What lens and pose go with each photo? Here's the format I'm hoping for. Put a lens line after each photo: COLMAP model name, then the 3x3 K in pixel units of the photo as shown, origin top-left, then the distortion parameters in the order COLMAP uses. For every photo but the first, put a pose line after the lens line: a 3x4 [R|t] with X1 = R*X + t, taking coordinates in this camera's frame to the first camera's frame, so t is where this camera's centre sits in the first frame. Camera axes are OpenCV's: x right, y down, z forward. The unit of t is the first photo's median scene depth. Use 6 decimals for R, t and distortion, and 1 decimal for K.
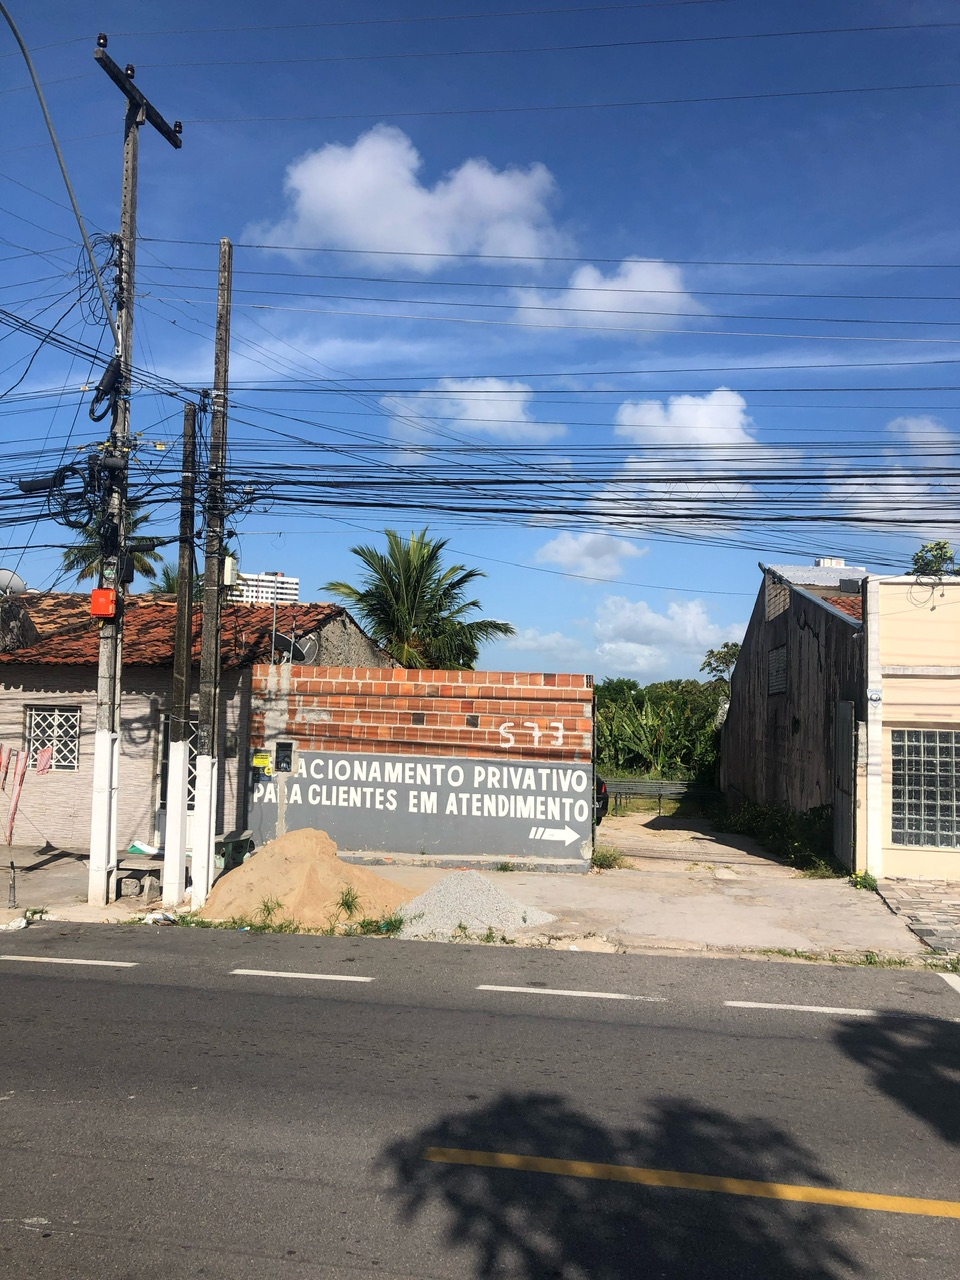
lens RADIAL K [[1034.1, 0, 546.4], [0, 1034.1, 663.7], [0, 0, 1]] dist [0.007882, -0.006188]
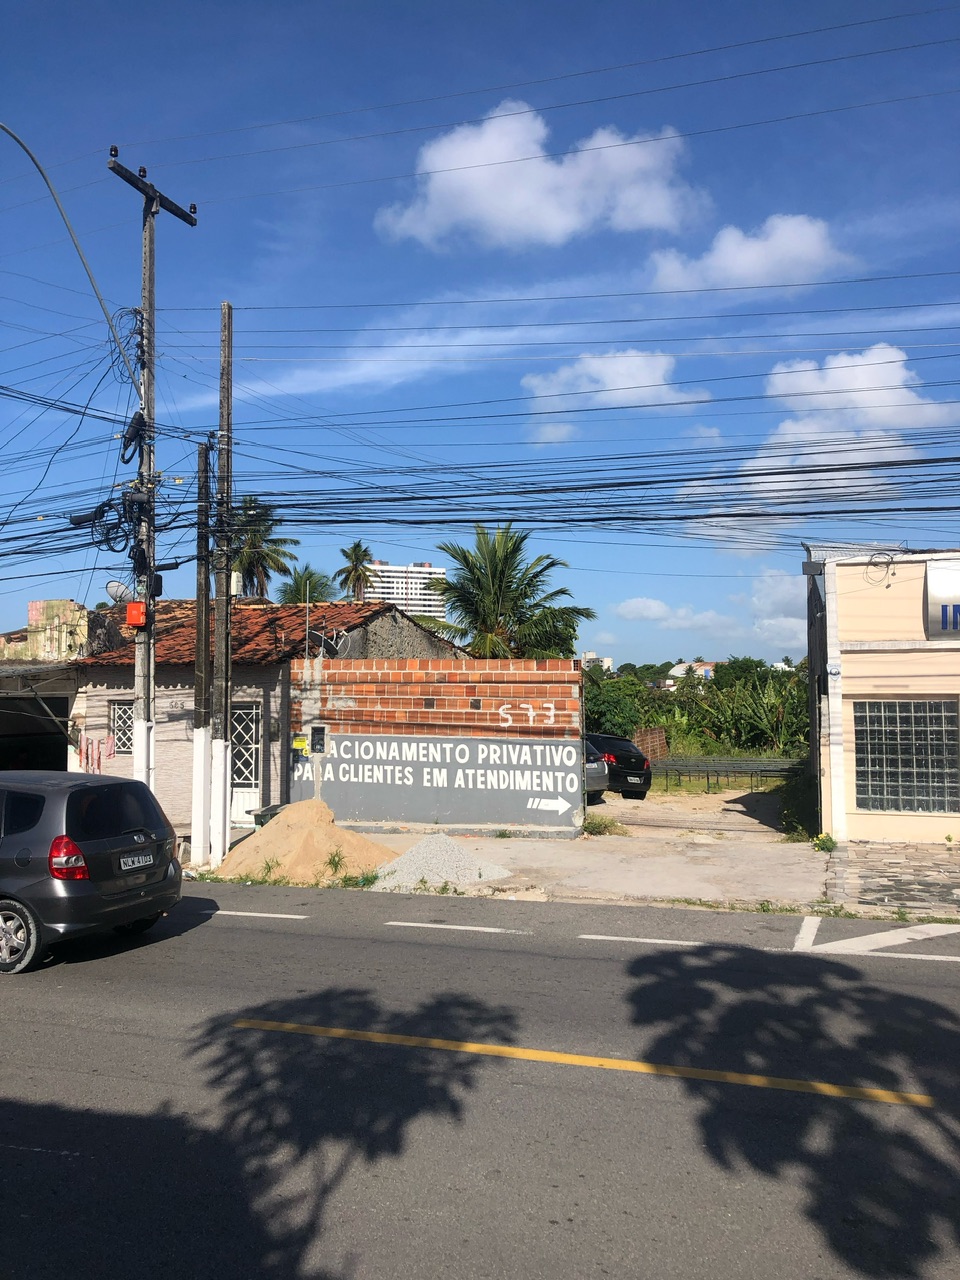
lens RADIAL K [[1051.6, 0, 549.6], [0, 1051.6, 640.8], [0, 0, 1]] dist [0.010308, 0.003929]
pose [[0.988386, -0.035563, -0.147744, 0.187503], [0.034910, 0.999366, -0.007013, -0.002030], [0.147899, 0.001774, 0.989001, -0.115927]]
